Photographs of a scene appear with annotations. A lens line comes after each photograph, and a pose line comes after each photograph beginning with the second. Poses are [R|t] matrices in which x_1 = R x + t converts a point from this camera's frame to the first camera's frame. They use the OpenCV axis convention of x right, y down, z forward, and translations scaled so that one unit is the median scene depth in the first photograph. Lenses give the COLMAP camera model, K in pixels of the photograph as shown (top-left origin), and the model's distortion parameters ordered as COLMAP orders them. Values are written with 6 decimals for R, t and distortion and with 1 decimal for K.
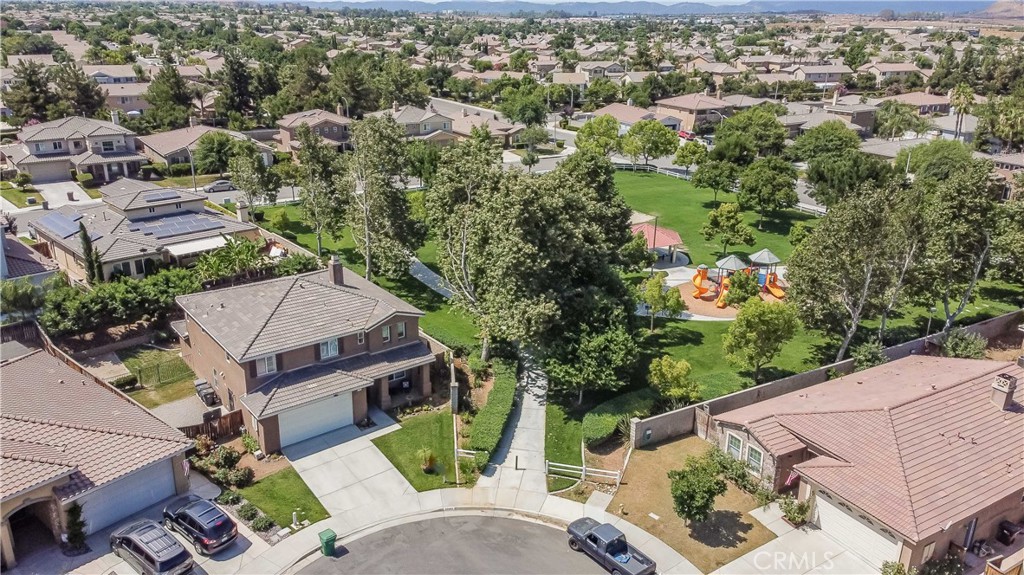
lens RADIAL K [[752.1, 0, 506.7], [0, 752.1, 280.8], [0, 0, 1]] dist [0.234941, -0.292622]
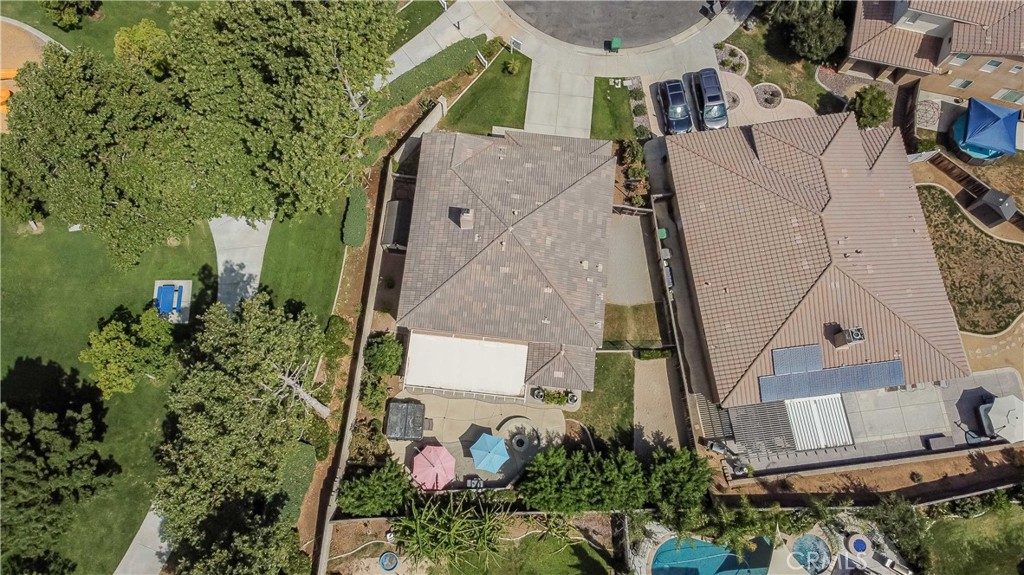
lens RADIAL K [[752.1, 0, 506.7], [0, 752.1, 280.8], [0, 0, 1]] dist [0.234941, -0.292622]
pose [[-0.727781, -0.670491, 0.144143, -0.334158], [0.198272, -0.004502, 0.980137, -0.649769], [-0.656524, 0.741904, 0.136216, 0.713970]]
